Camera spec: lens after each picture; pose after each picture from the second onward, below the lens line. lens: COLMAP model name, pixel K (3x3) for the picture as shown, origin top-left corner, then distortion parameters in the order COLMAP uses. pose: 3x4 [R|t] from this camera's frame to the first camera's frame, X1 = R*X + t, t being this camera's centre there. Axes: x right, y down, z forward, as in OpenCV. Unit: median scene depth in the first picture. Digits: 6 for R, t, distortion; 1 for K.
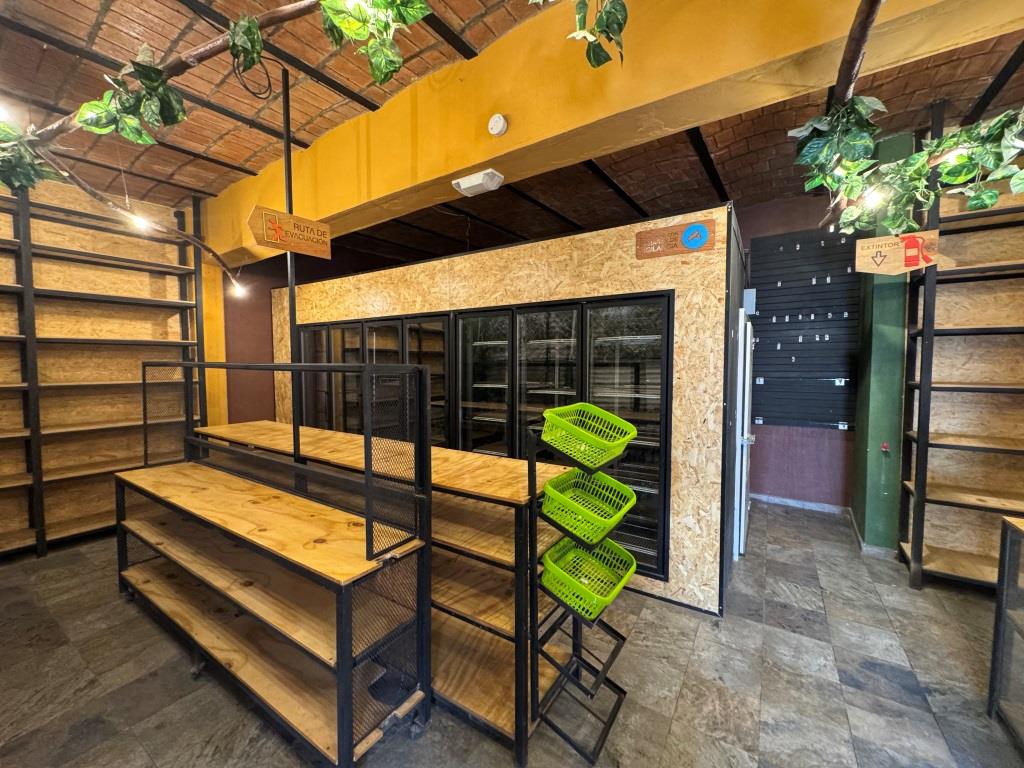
lens RADIAL K [[406.9, 0, 512.3], [0, 406.9, 382.6], [0, 0, 1]] dist [-0.002025, 0.000389]
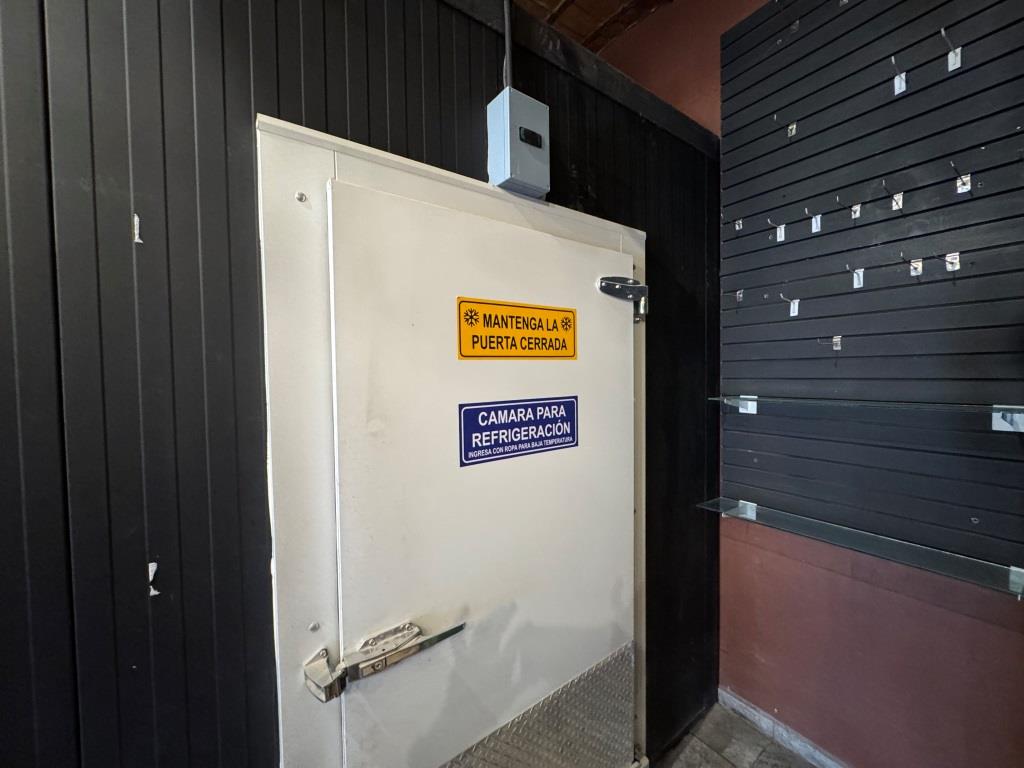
lens RADIAL K [[406.9, 0, 510.6], [0, 406.9, 386.5], [0, 0, 1]] dist [-0.002025, 0.000389]
pose [[0.933630, -0.001328, -0.358236, 0.960883], [-0.002470, 0.999945, -0.010144, -0.029873], [0.358230, 0.010356, 0.933576, 1.018115]]
